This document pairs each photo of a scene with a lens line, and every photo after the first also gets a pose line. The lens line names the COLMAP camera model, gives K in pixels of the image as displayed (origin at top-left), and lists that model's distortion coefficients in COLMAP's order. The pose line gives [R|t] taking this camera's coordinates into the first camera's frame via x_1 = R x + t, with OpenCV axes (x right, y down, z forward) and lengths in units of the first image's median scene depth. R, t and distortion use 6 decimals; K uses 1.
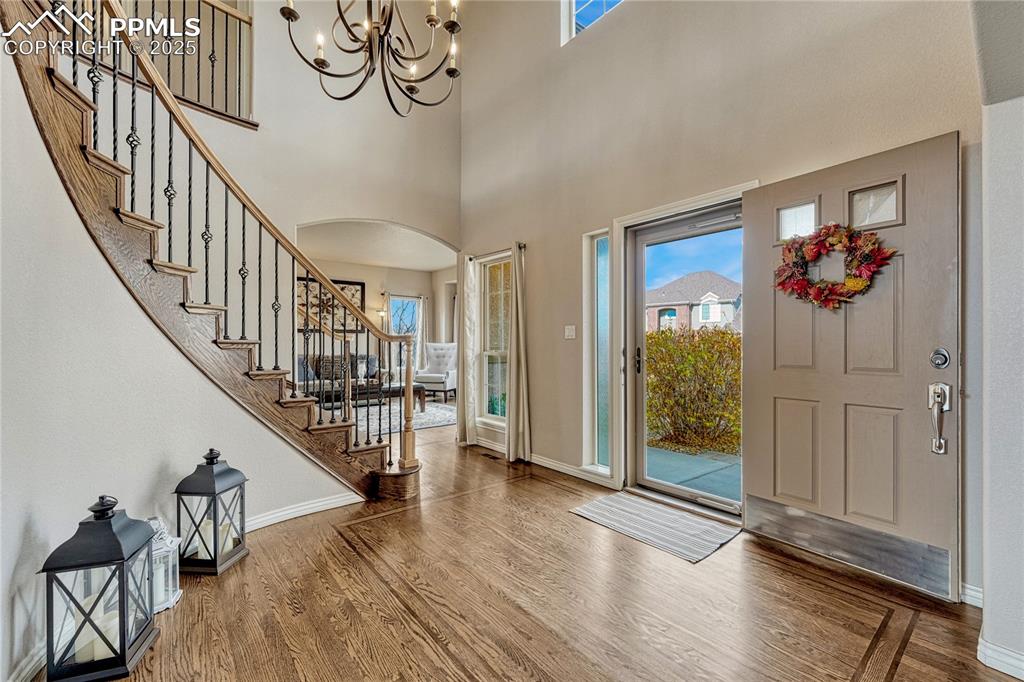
lens RADIAL K [[434.2, 0, 514.4], [0, 434.2, 340.9], [0, 0, 1]] dist [-0.007990, 0.001172]
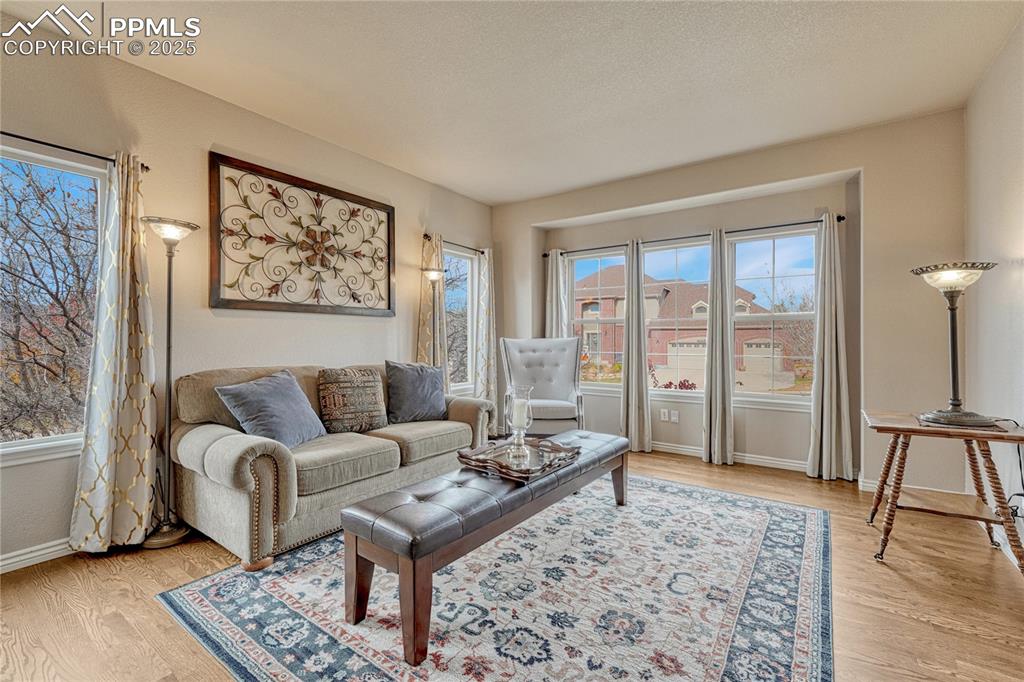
lens RADIAL K [[434.2, 0, 503.0], [0, 434.2, 337.8], [0, 0, 1]] dist [-0.007990, 0.001172]
pose [[0.963070, 0.001588, 0.269246, -0.921239], [-0.002694, 0.999989, 0.003740, 0.005952], [-0.269237, -0.004327, 0.963064, 1.354628]]
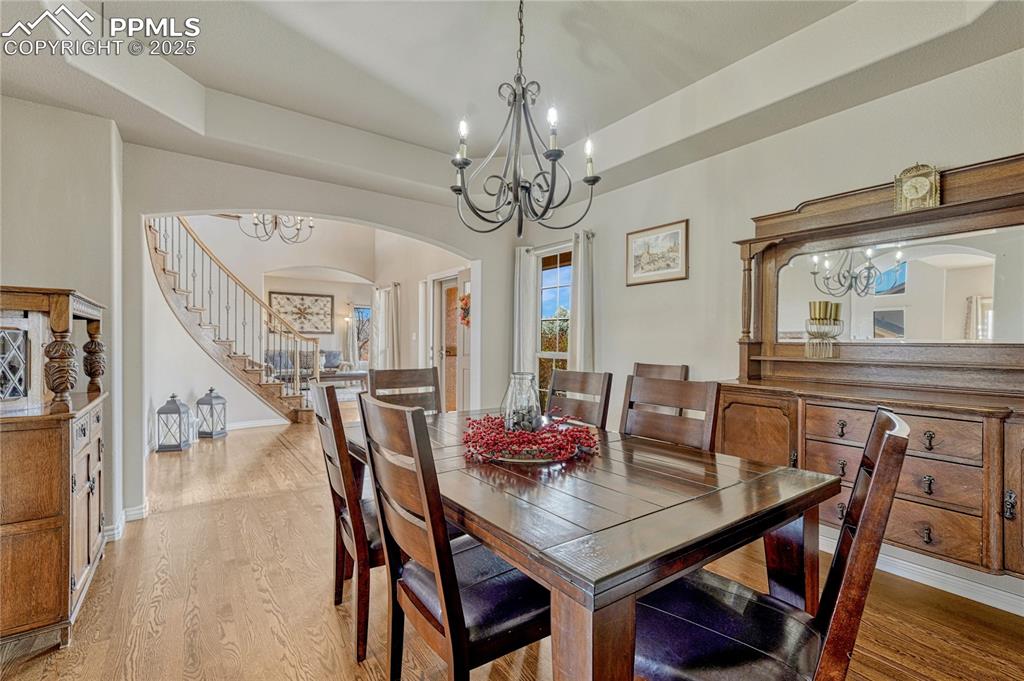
lens RADIAL K [[463.6, 0, 520.0], [0, 463.6, 344.8], [0, 0, 1]] dist [0.000364, -0.001041]
pose [[0.999086, 0.008503, -0.041902, 0.690436], [-0.008149, 0.999930, 0.008625, -0.007719], [0.041972, -0.008276, 0.999084, -0.924956]]
